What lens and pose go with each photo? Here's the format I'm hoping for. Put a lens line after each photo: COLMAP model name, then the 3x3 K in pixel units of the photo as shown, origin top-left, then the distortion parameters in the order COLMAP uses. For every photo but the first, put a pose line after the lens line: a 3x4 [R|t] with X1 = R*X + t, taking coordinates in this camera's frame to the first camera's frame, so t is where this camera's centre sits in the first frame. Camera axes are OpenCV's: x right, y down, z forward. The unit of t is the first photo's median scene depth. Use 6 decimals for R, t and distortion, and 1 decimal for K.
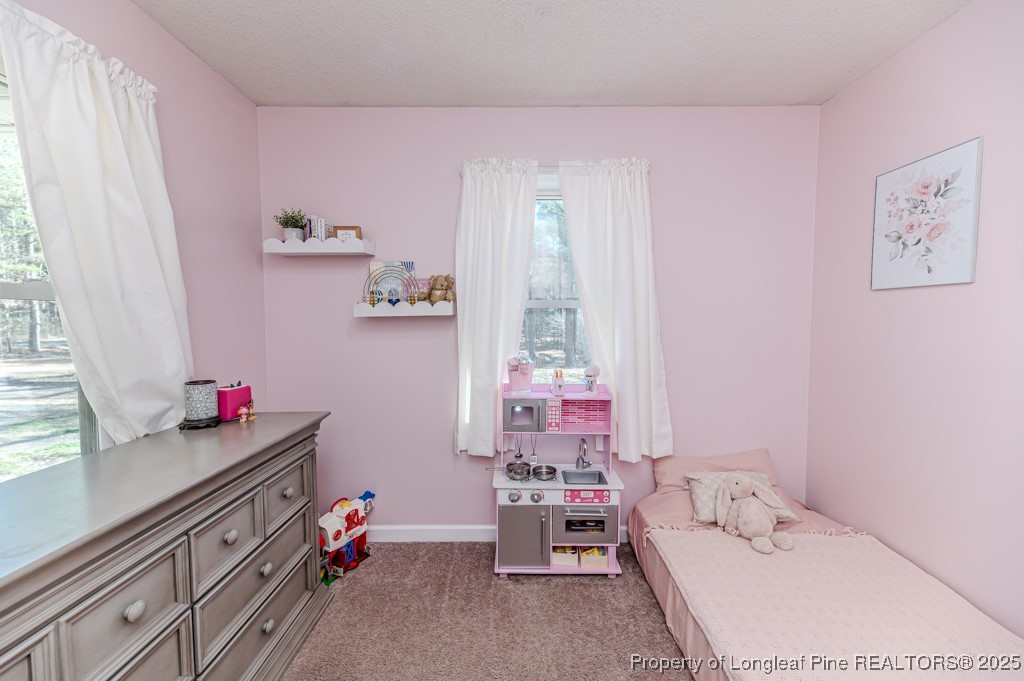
lens RADIAL K [[409.4, 0, 514.8], [0, 409.4, 338.9], [0, 0, 1]] dist [0.017299, -0.000161]
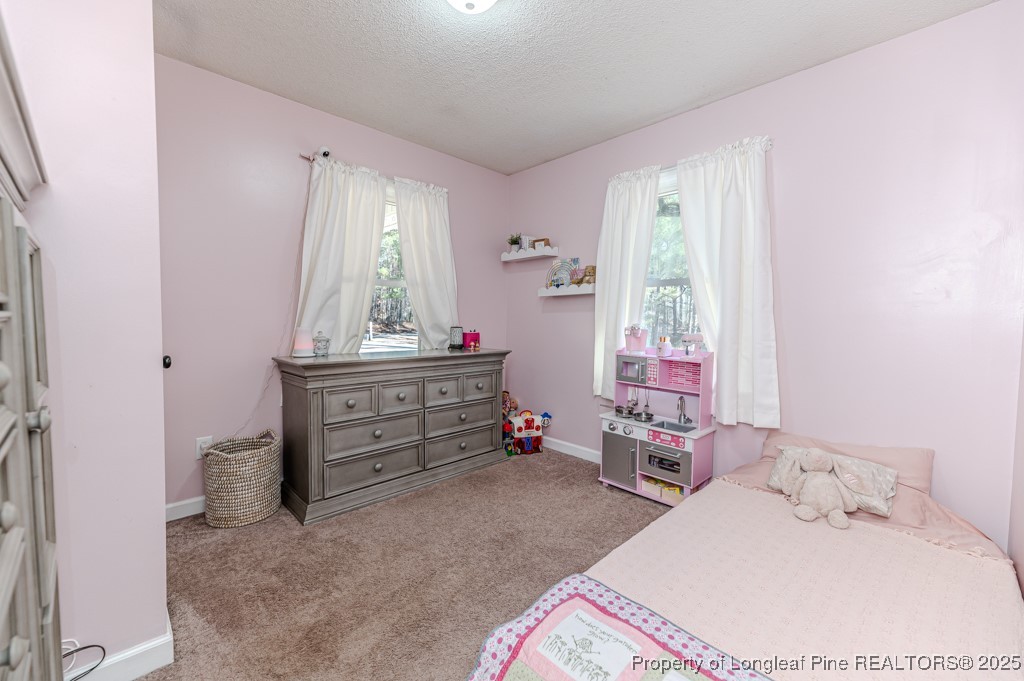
lens RADIAL K [[406.9, 0, 507.0], [0, 406.9, 338.6], [0, 0, 1]] dist [0.003039, -0.000175]
pose [[0.688143, 0.045581, -0.724142, 0.689402], [-0.051474, 0.998577, 0.013940, 0.095729], [0.723747, 0.027682, 0.689510, -0.162413]]
